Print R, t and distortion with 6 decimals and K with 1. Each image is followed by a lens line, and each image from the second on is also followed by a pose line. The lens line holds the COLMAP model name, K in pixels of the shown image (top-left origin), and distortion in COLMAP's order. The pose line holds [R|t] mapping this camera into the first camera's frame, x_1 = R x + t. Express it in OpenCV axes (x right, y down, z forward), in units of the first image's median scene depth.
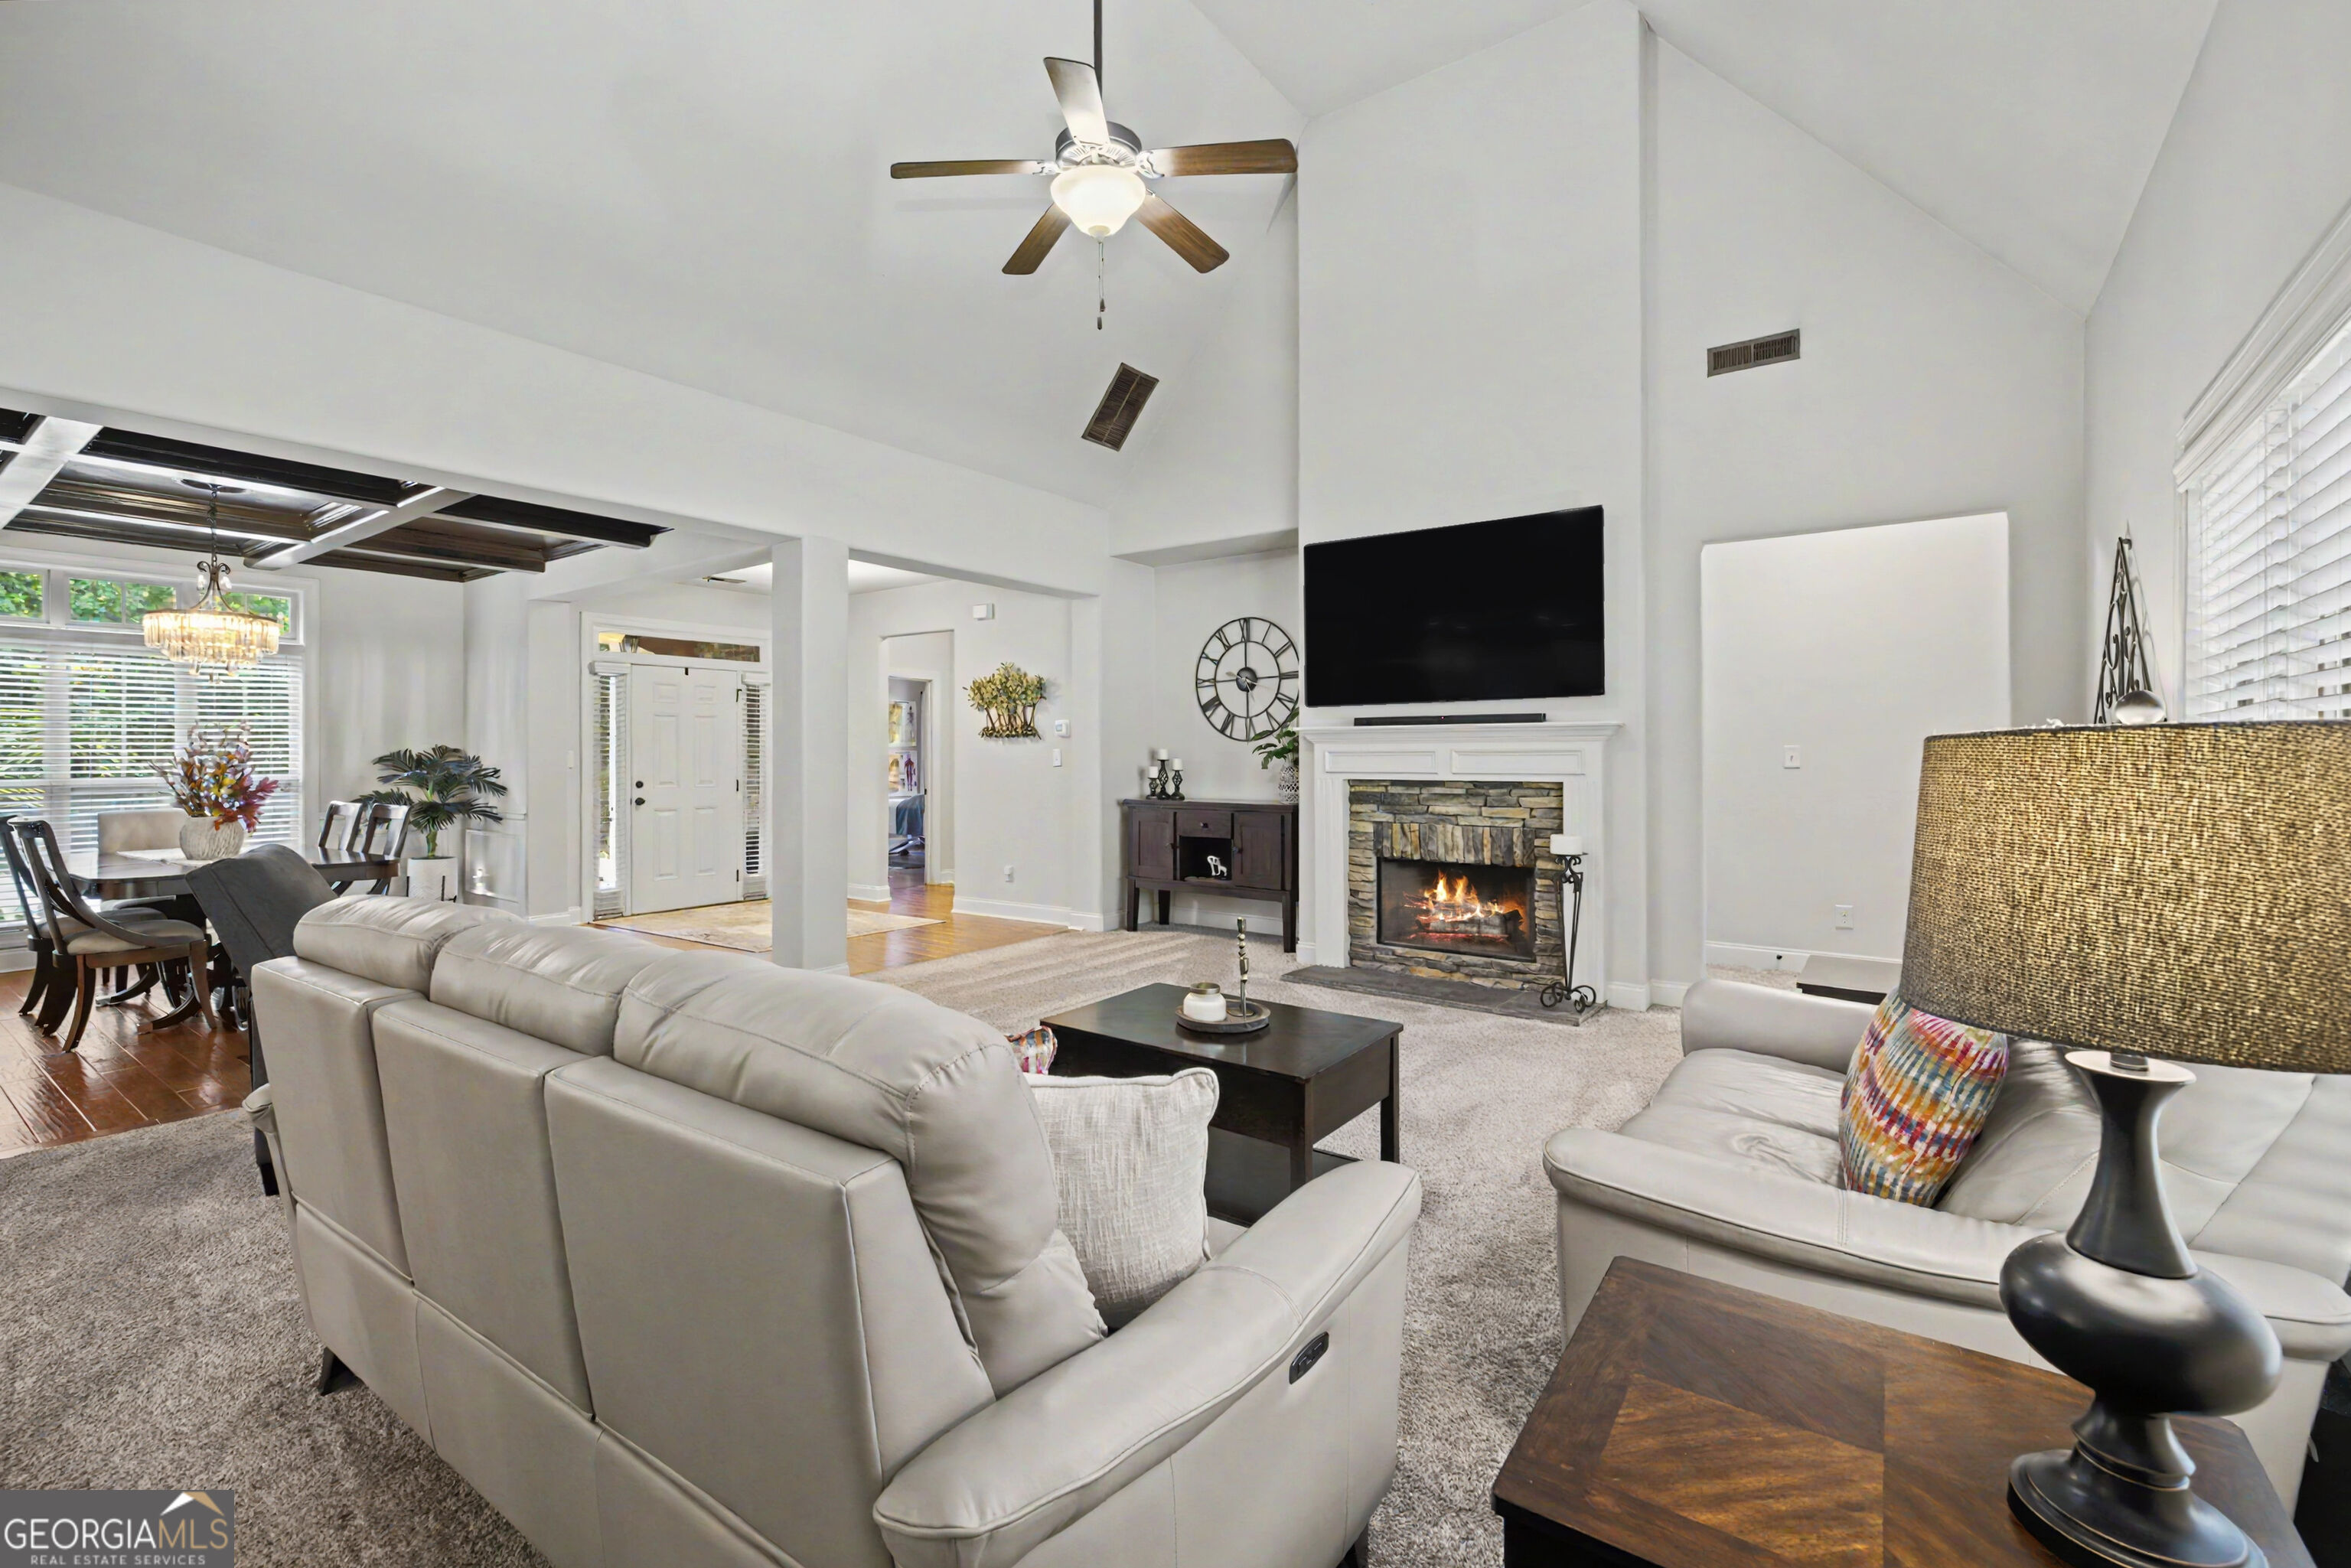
lens RADIAL K [[1035.4, 0, 1185.8], [0, 1035.4, 756.4], [0, 0, 1]] dist [0.003831, -0.001694]
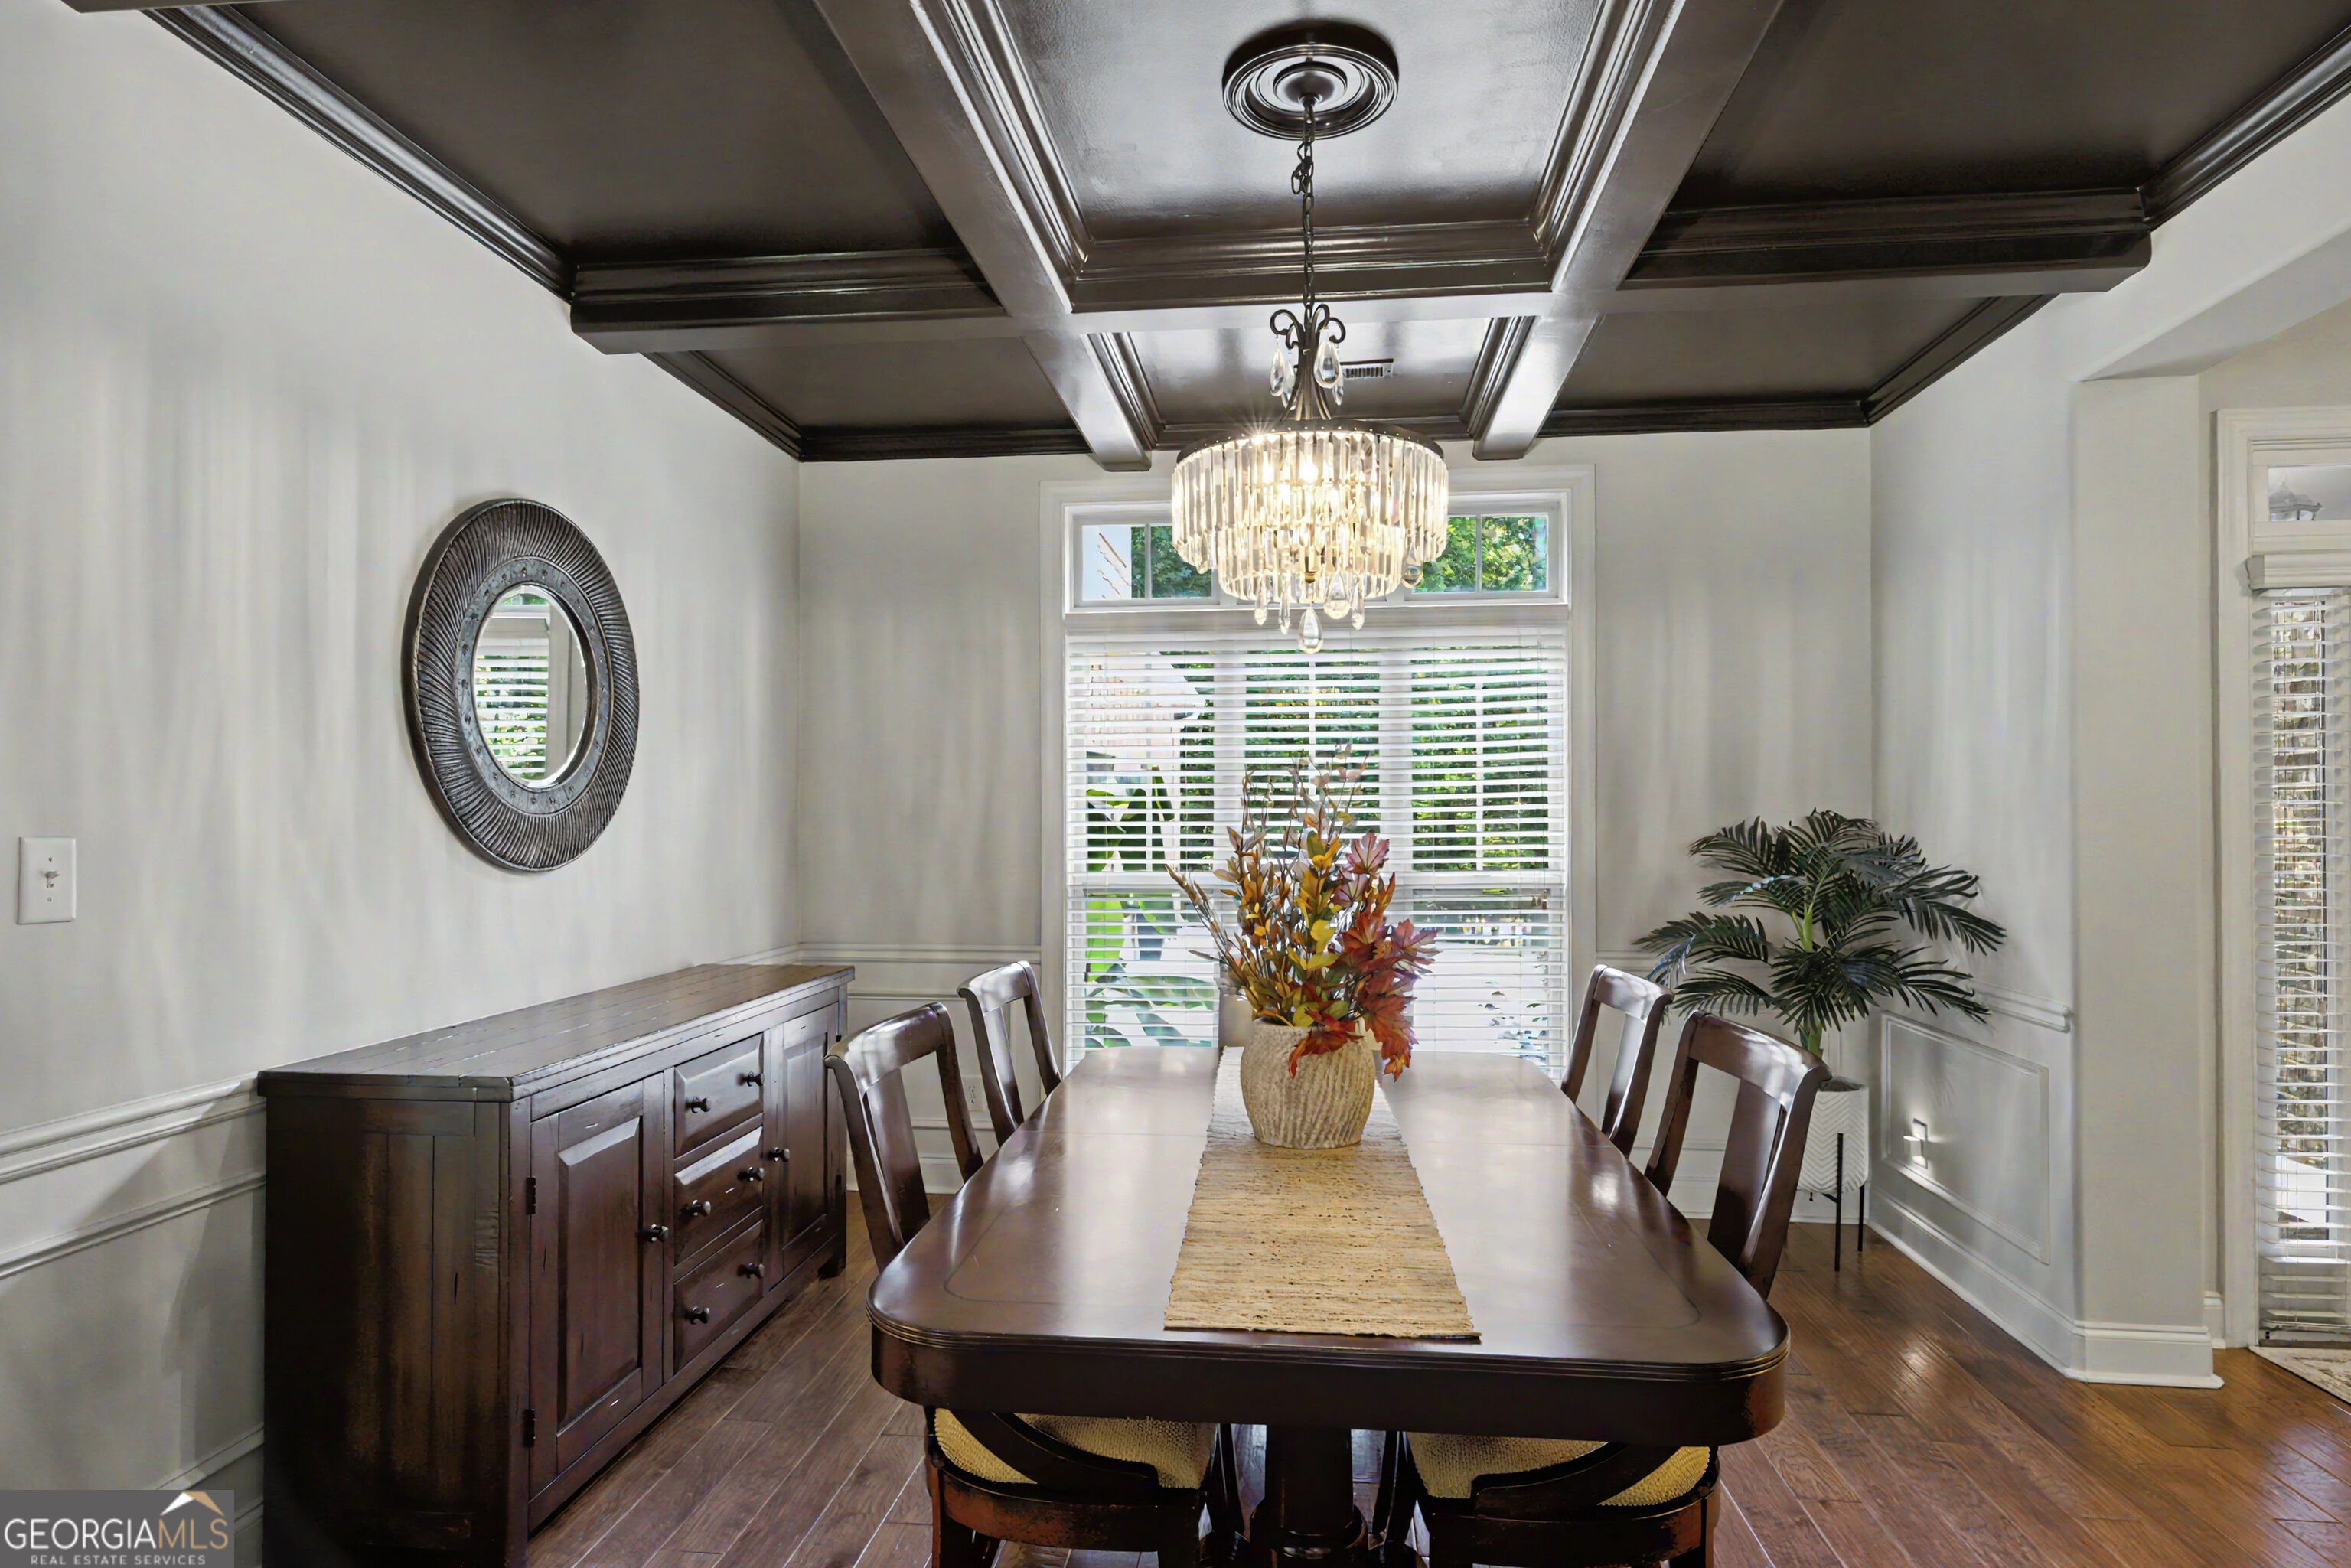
lens RADIAL K [[1250.2, 0, 1176.8], [0, 1250.2, 798.6], [0, 0, 1]] dist [-0.005477, -0.000922]
pose [[0.489323, -0.009544, -0.872051, -0.422994], [-0.001862, 0.999926, -0.011988, -0.009659], [0.872101, 0.007489, 0.489269, 0.543994]]
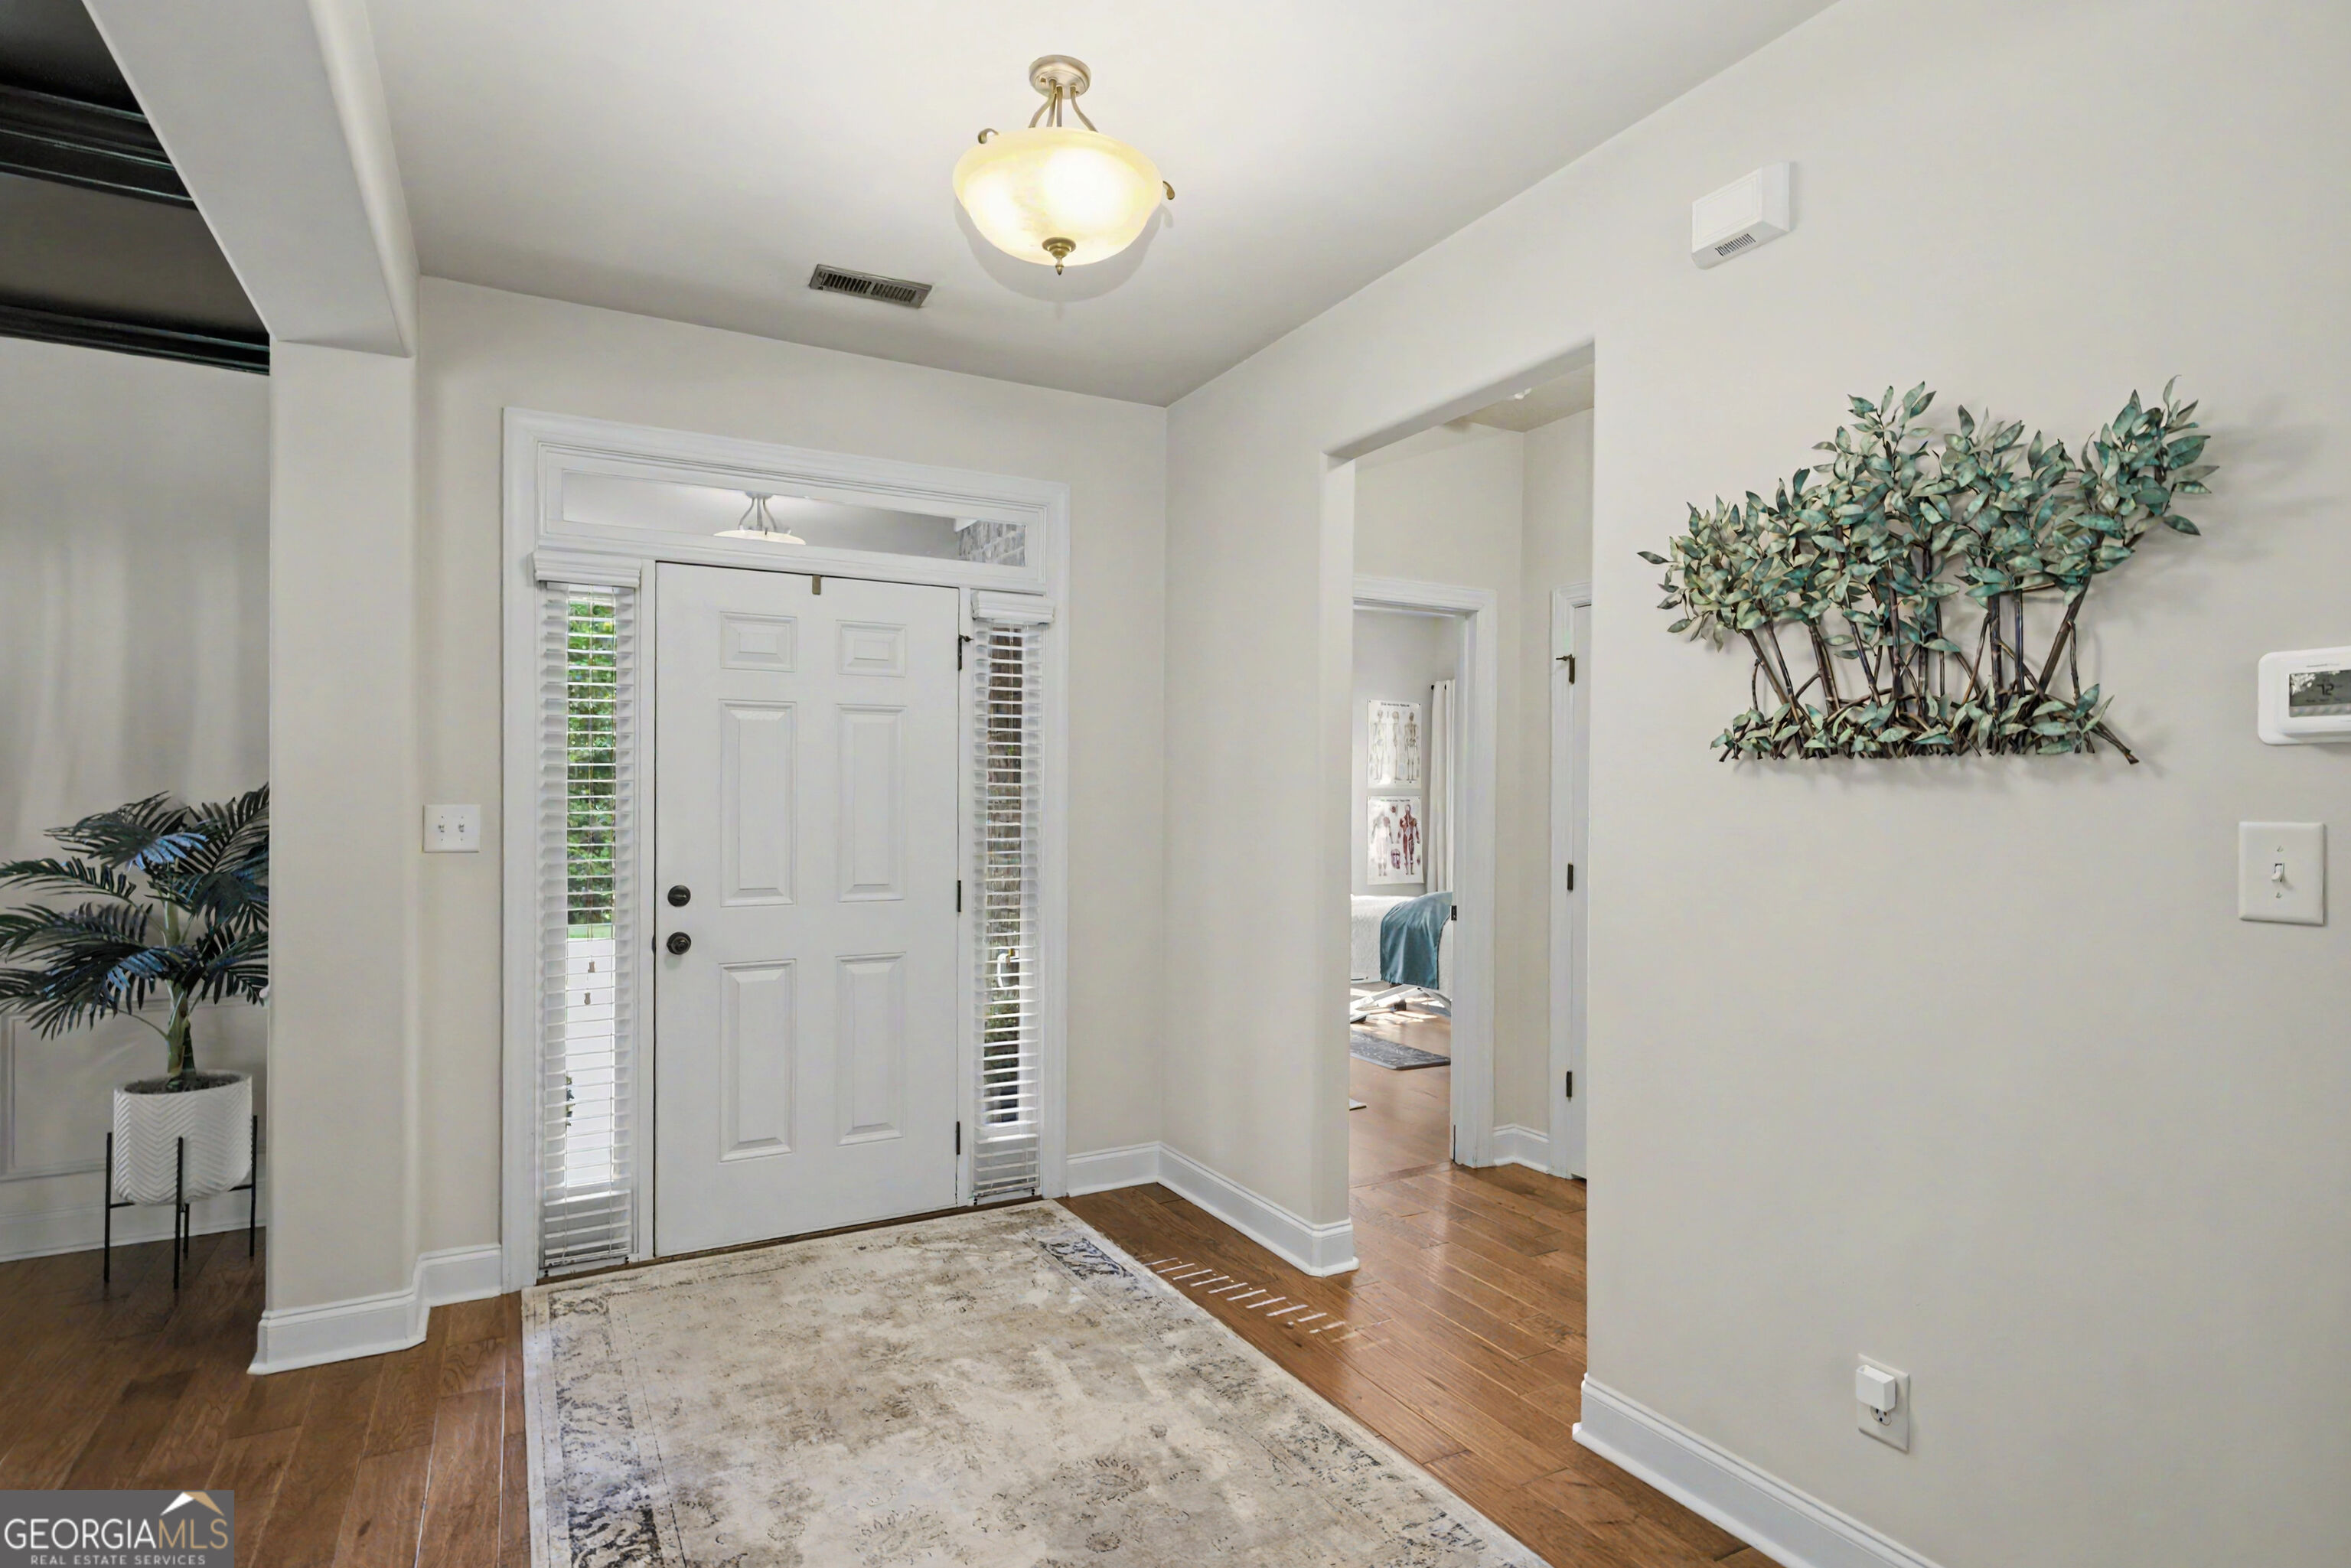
lens RADIAL K [[1179.3, 0, 1185.7], [0, 1179.3, 788.9], [0, 0, 1]] dist [-0.001790, -0.000026]
pose [[0.902936, 0.005013, -0.429747, -0.213806], [-0.006993, 0.999971, -0.003029, -0.011126], [0.429719, 0.005740, 0.902944, 0.785758]]
